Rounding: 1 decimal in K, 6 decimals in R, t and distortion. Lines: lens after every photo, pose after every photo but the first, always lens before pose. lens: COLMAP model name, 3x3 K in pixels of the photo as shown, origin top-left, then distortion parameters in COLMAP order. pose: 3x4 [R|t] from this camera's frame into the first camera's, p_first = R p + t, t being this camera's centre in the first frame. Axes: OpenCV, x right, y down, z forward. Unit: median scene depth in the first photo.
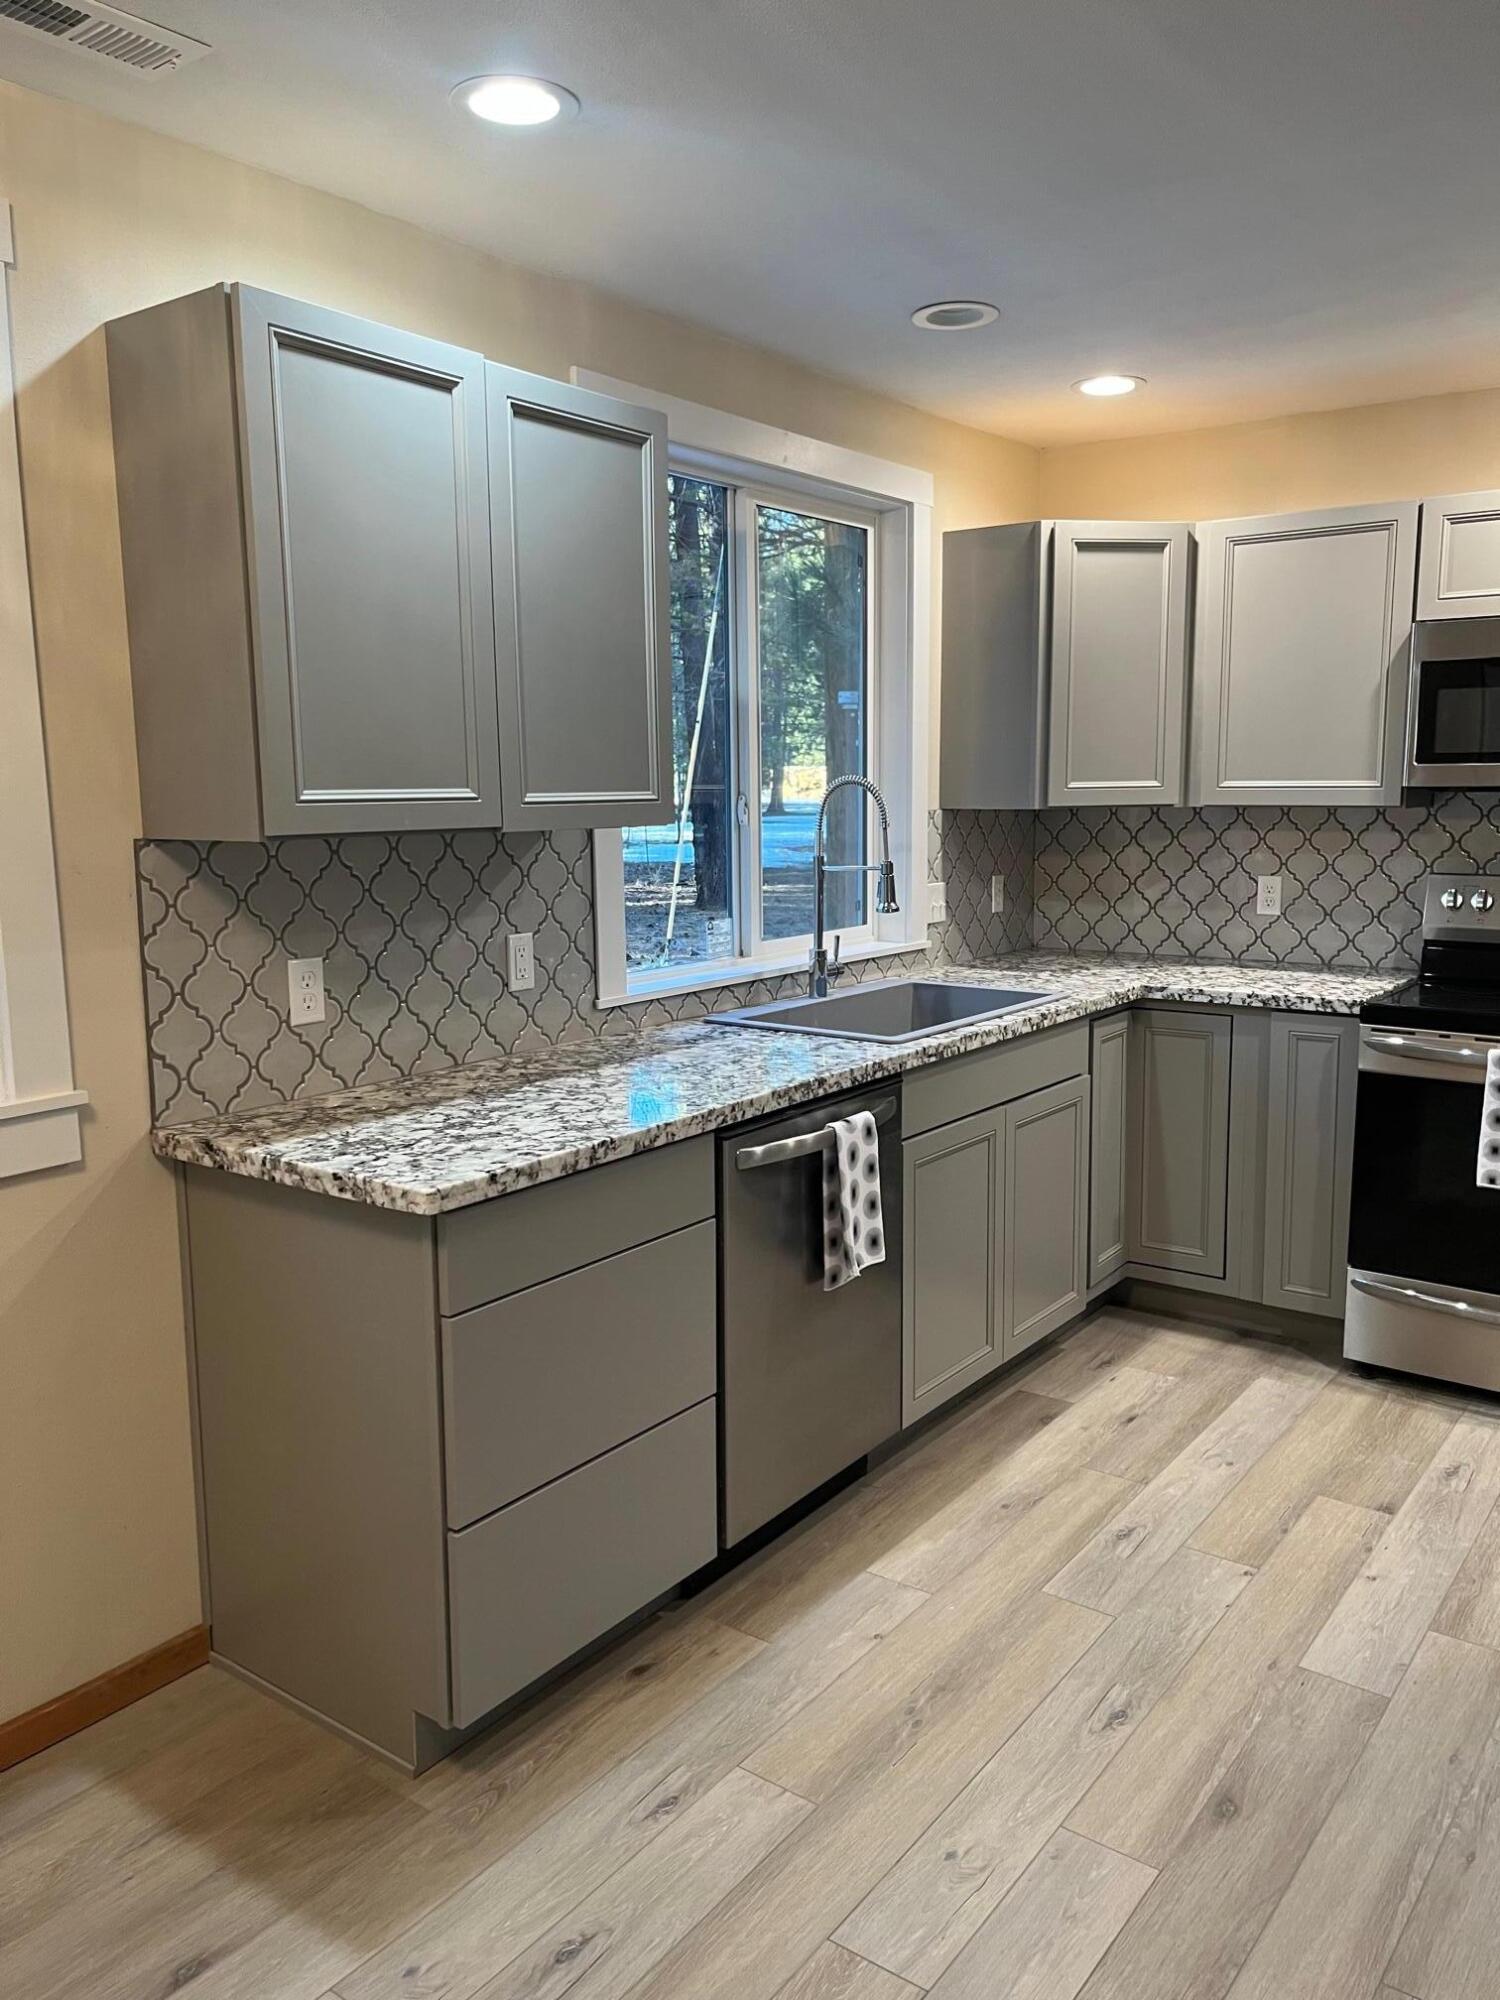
lens RADIAL K [[1508.6, 0, 772.9], [0, 1508.6, 997.2], [0, 0, 1]] dist [0.064199, -0.082624]
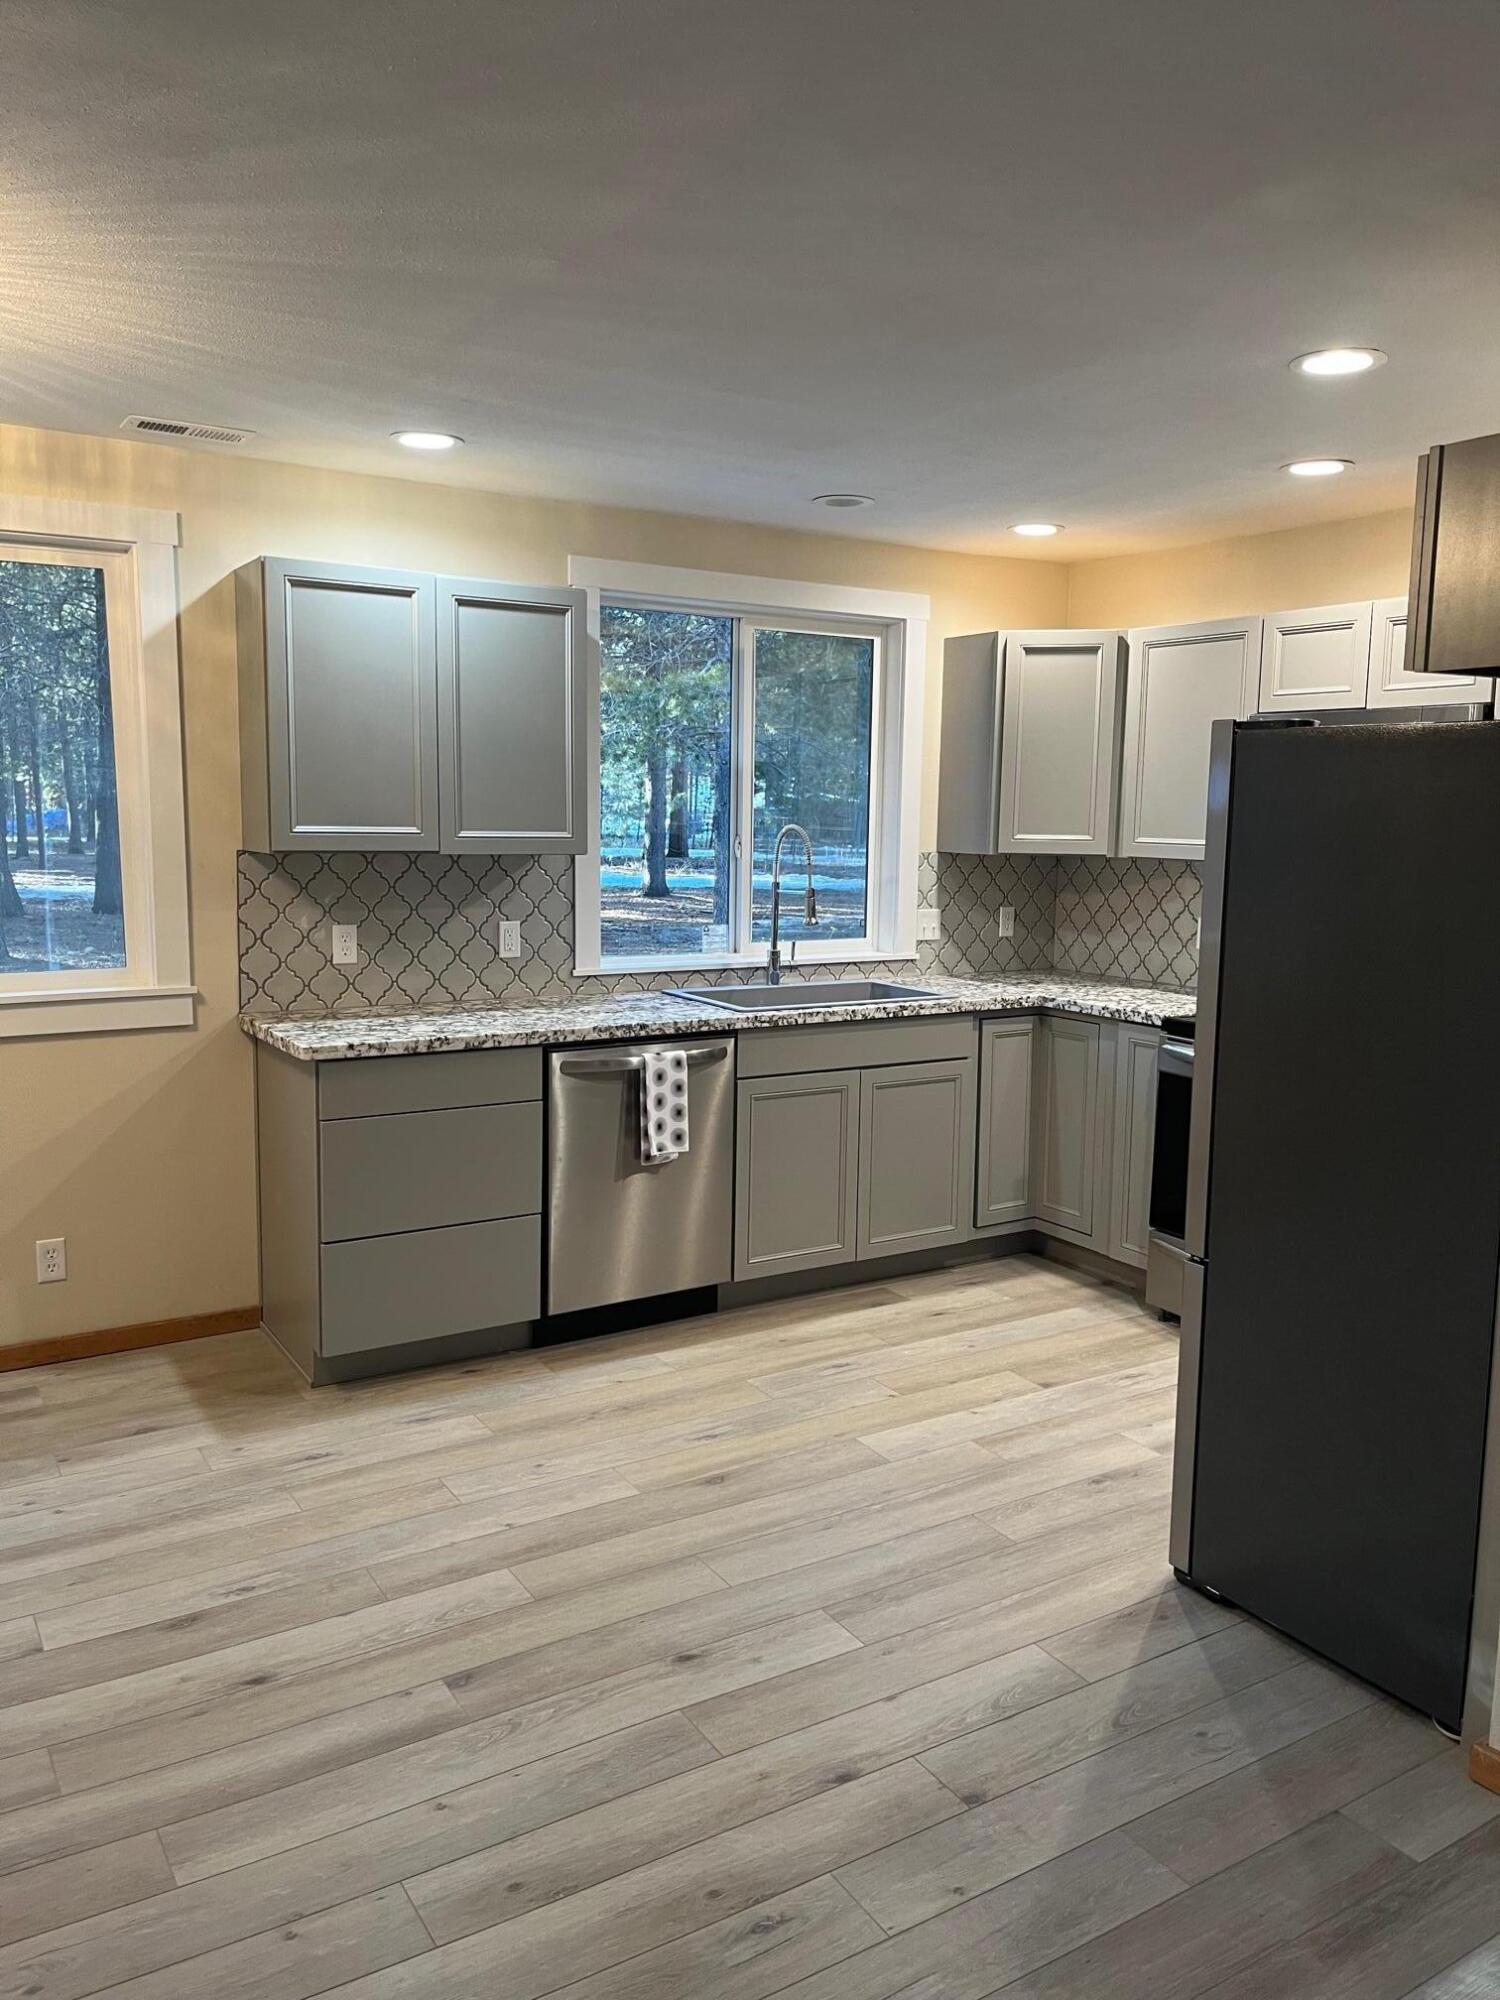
lens RADIAL K [[1508.6, 0, 765.1], [0, 1508.6, 998.2], [0, 0, 1]] dist [0.064199, -0.082624]
pose [[0.929363, 0.070974, -0.362281, 0.645812], [-0.077889, 0.996952, -0.004499, 0.023330], [0.360857, 0.032399, 0.932058, -0.347013]]
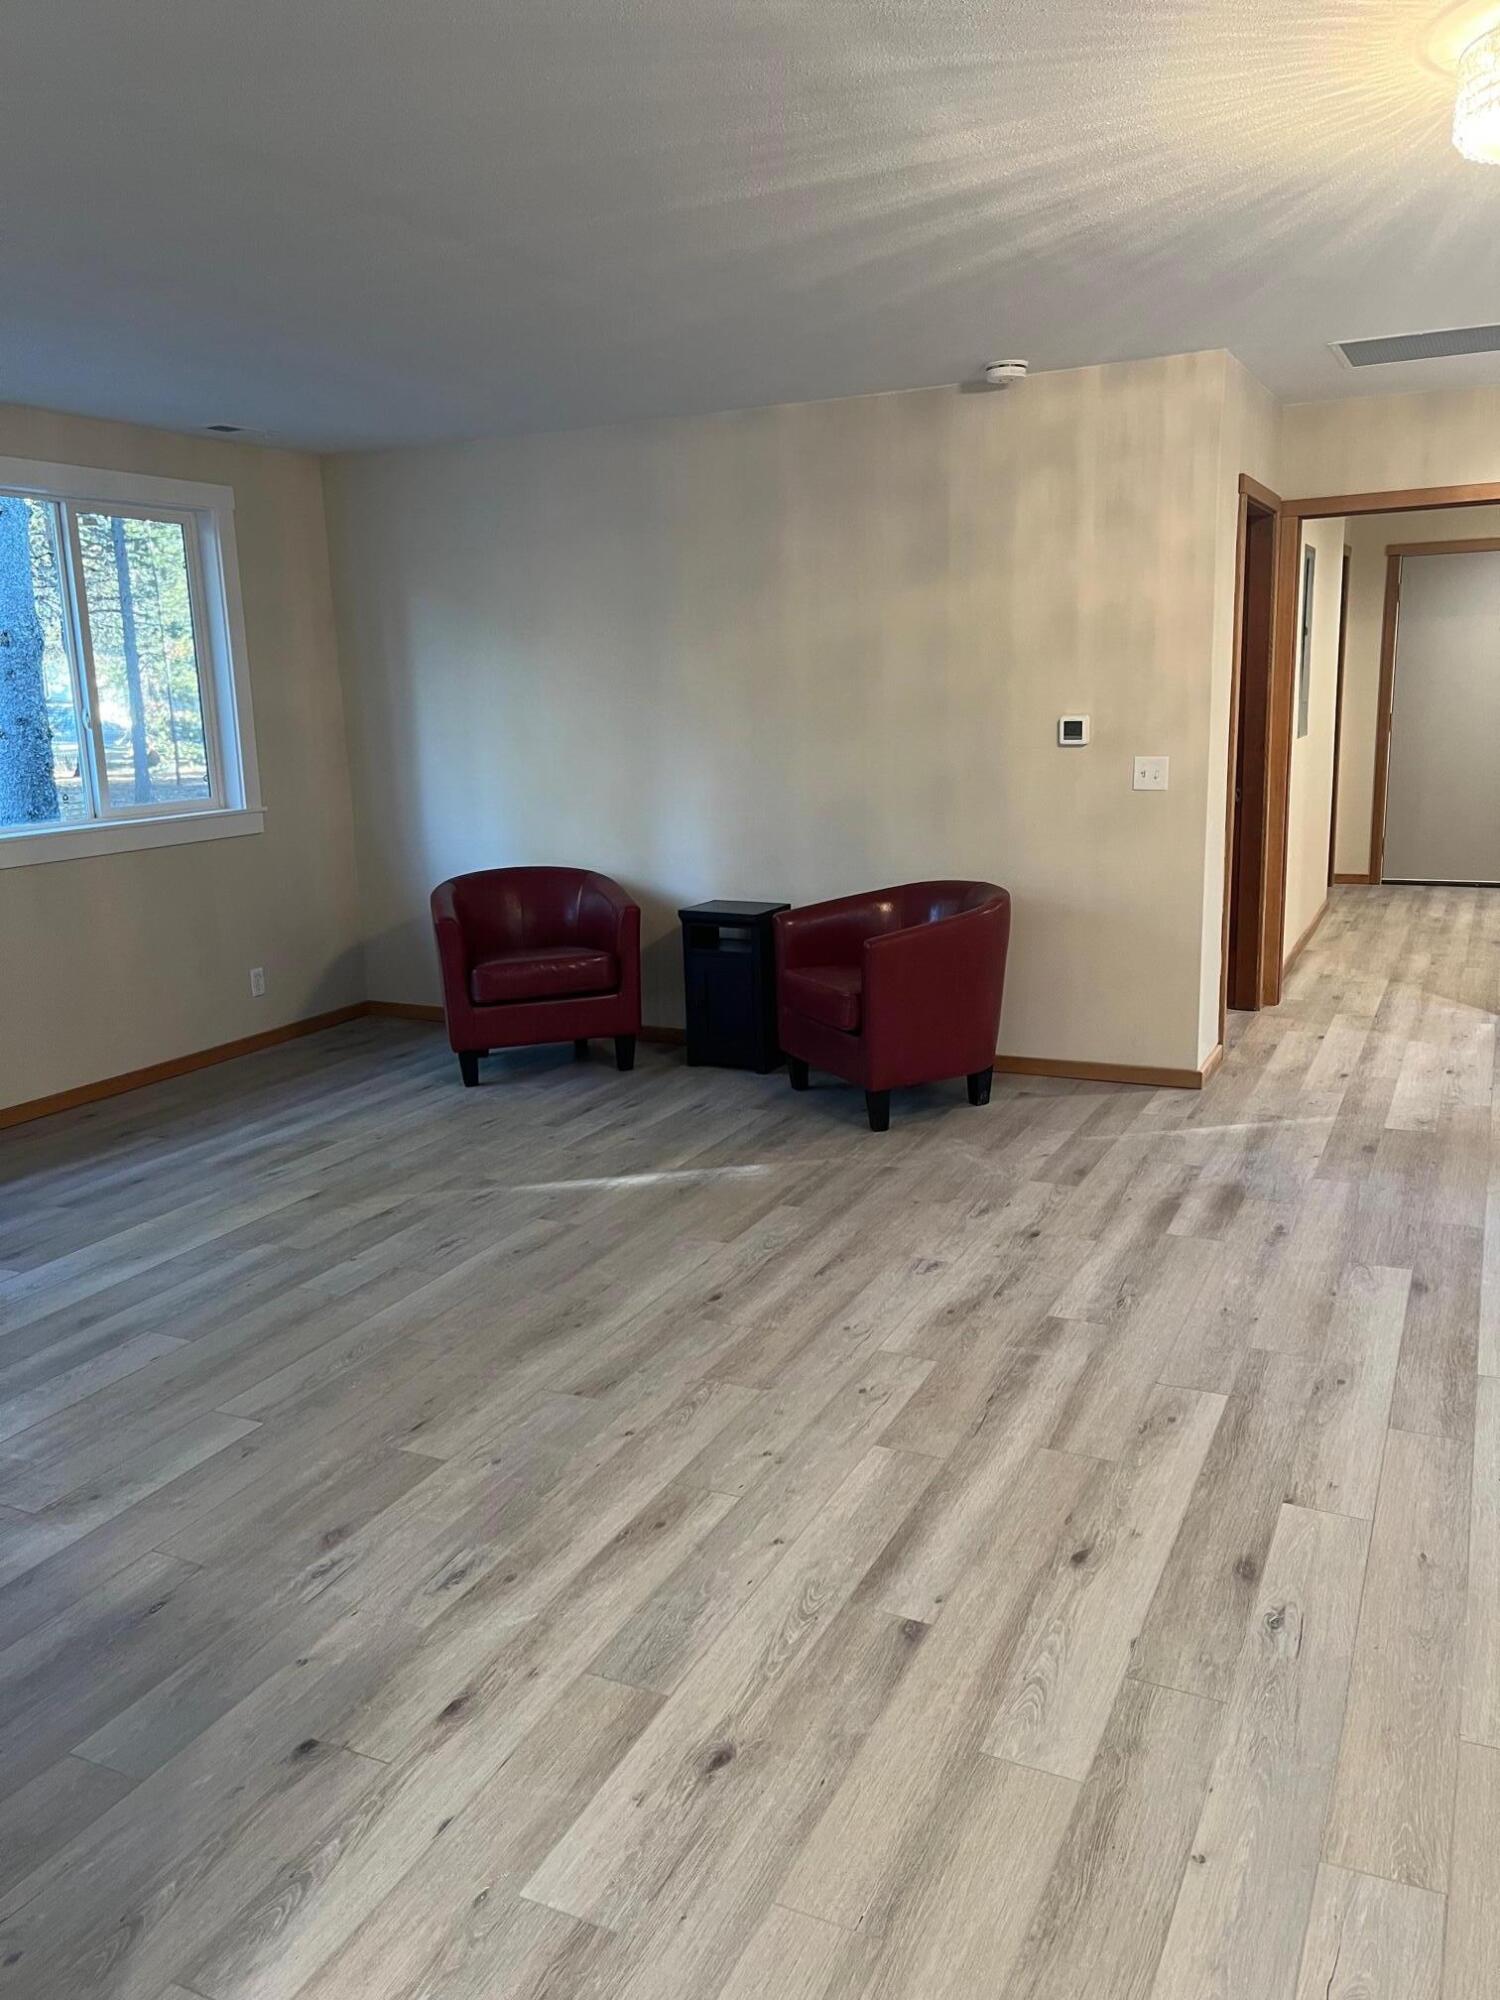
lens RADIAL K [[1508.6, 0, 755.8], [0, 1508.6, 993.8], [0, 0, 1]] dist [0.064199, -0.082624]
pose [[-0.982904, 0.075271, -0.168031, 0.372215], [0.012482, 0.937758, 0.347065, -0.155559], [0.183696, 0.339034, -0.922666, 1.041679]]
